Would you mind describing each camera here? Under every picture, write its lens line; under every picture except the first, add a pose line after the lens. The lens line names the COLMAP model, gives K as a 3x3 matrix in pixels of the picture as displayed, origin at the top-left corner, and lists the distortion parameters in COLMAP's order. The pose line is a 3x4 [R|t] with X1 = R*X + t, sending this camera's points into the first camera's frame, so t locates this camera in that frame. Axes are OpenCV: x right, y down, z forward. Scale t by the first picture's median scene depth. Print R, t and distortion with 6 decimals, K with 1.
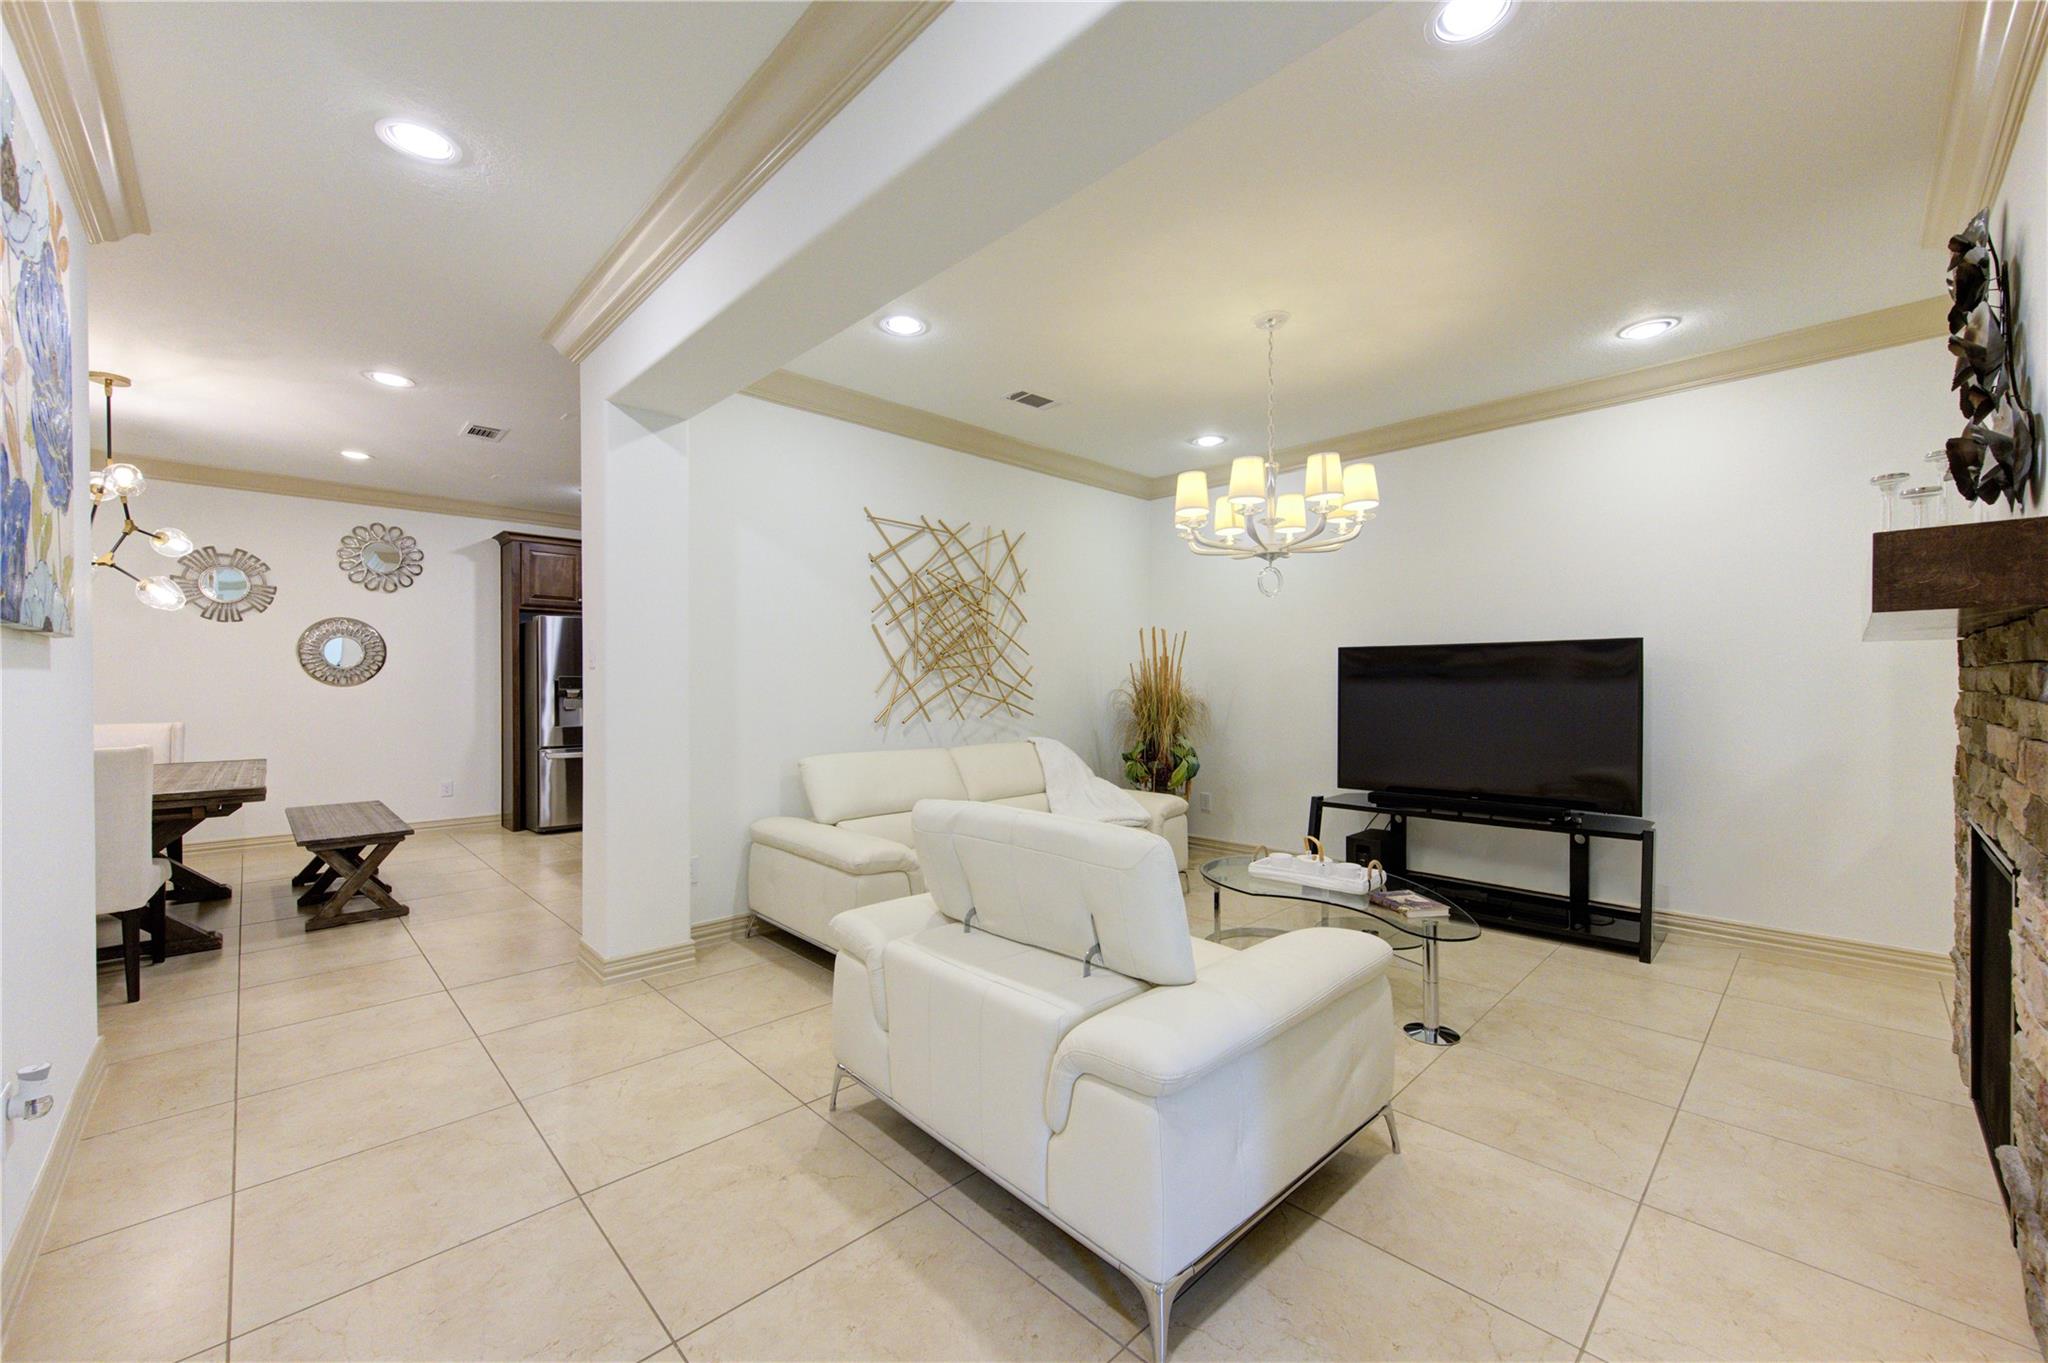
lens RADIAL K [[800.2, 0, 1029.3], [0, 800.2, 685.2], [0, 0, 1]] dist [-0.001127, -0.000303]
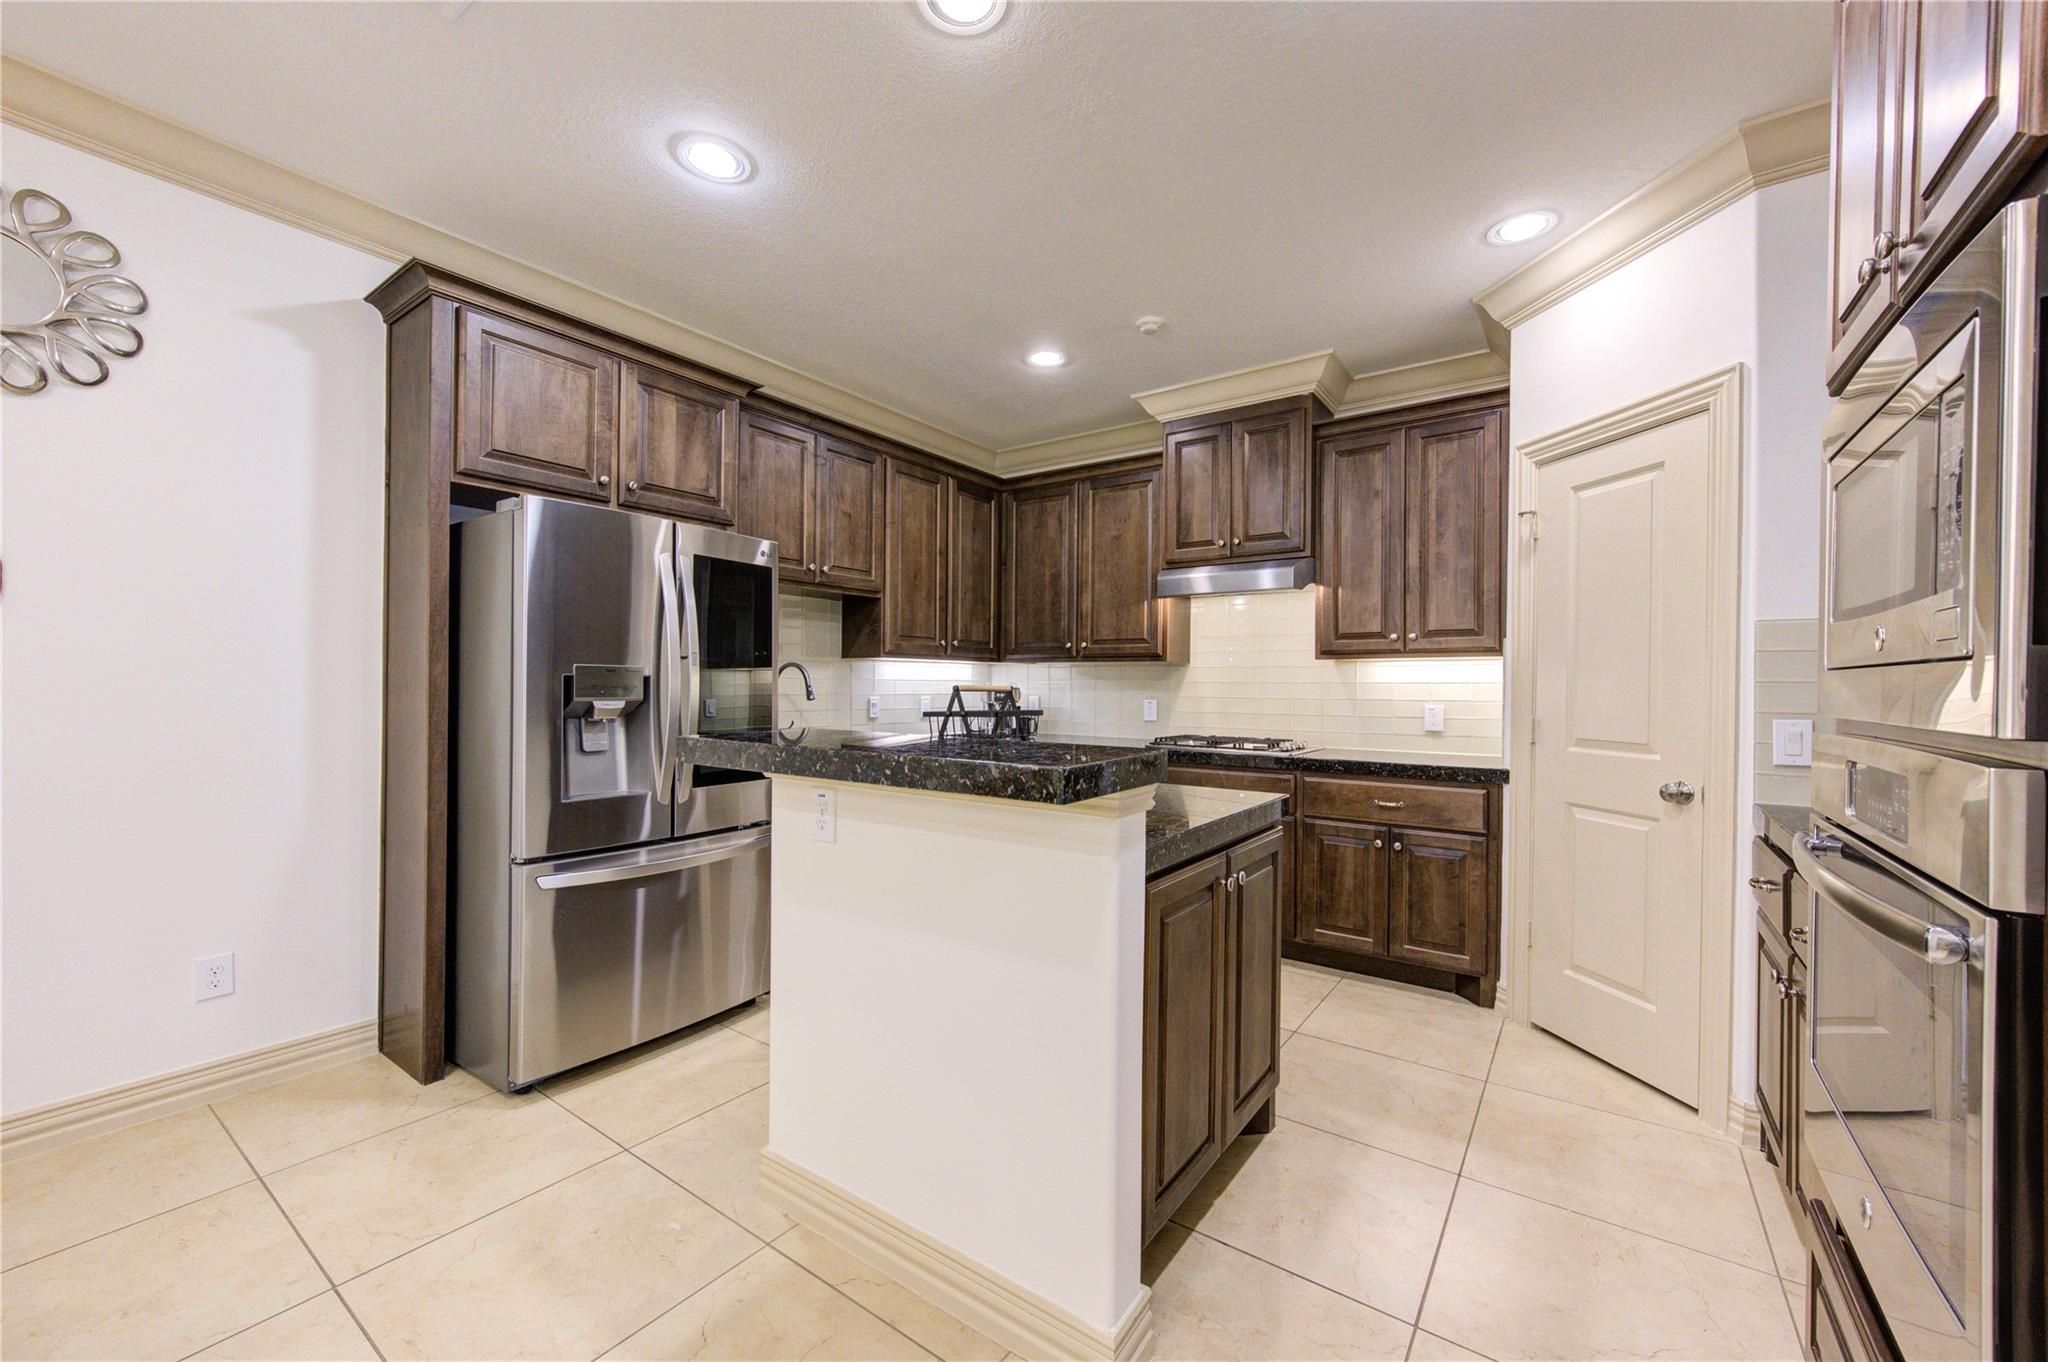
lens RADIAL K [[800.2, 0, 1020.7], [0, 800.2, 685.2], [0, 0, 1]] dist [-0.001127, -0.000303]
pose [[0.984442, 0.008951, 0.175482, -0.485974], [-0.008715, 0.999960, -0.002113, -0.003100], [-0.175494, 0.000550, 0.984480, 0.648446]]
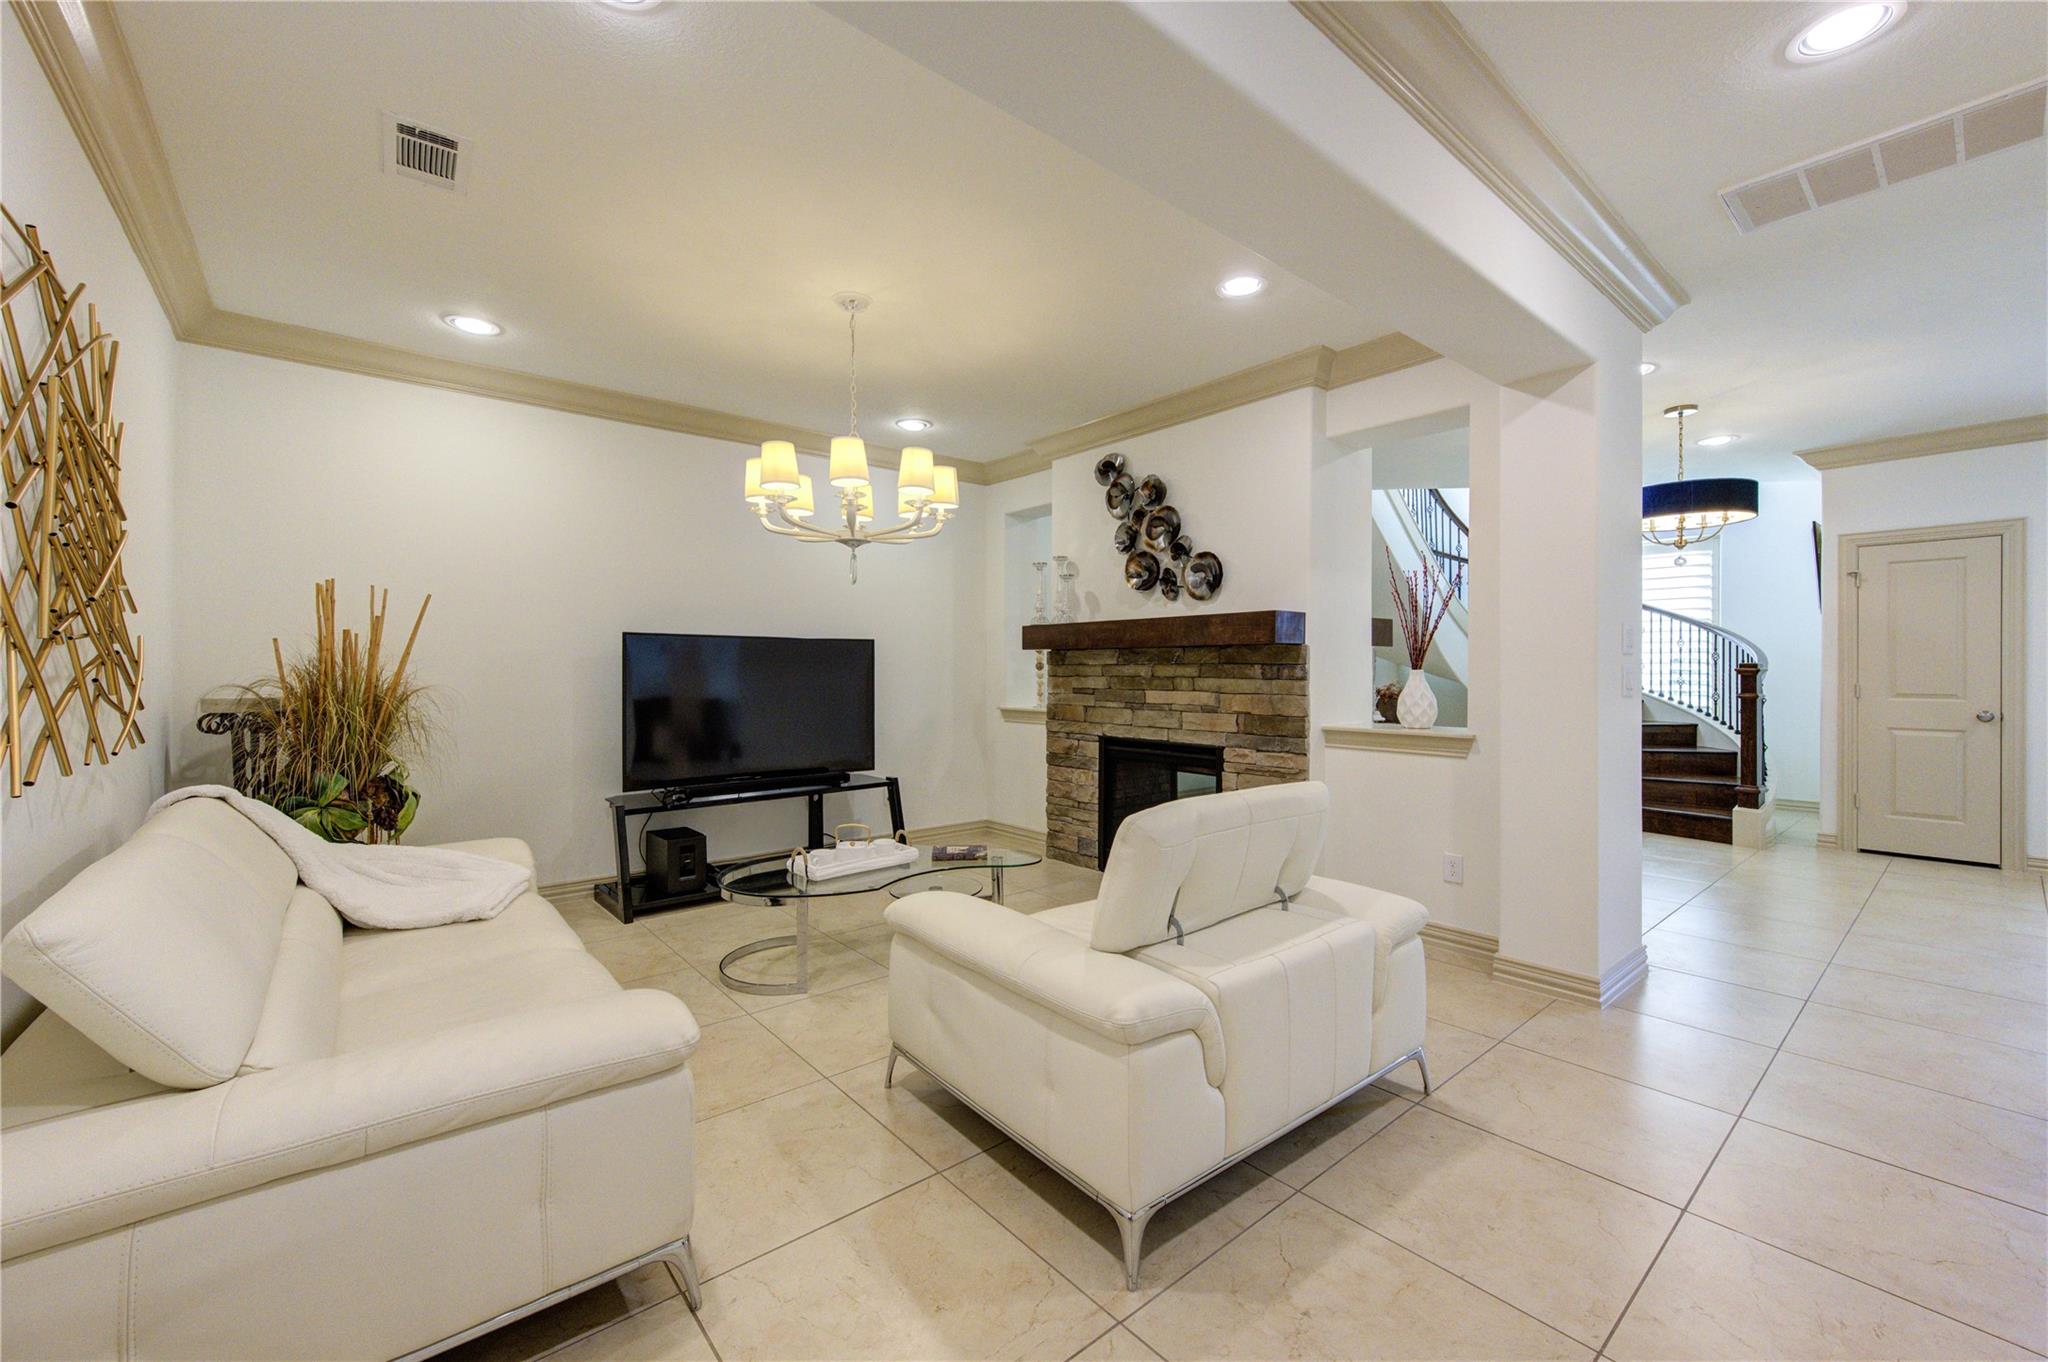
lens RADIAL K [[800.2, 0, 1022.7], [0, 800.2, 668.4], [0, 0, 1]] dist [-0.001127, -0.000303]
pose [[0.085437, 0.001942, 0.996342, -0.373856], [0.003195, 0.999992, -0.002224, -0.003182], [-0.996338, 0.003373, 0.085430, 0.407840]]
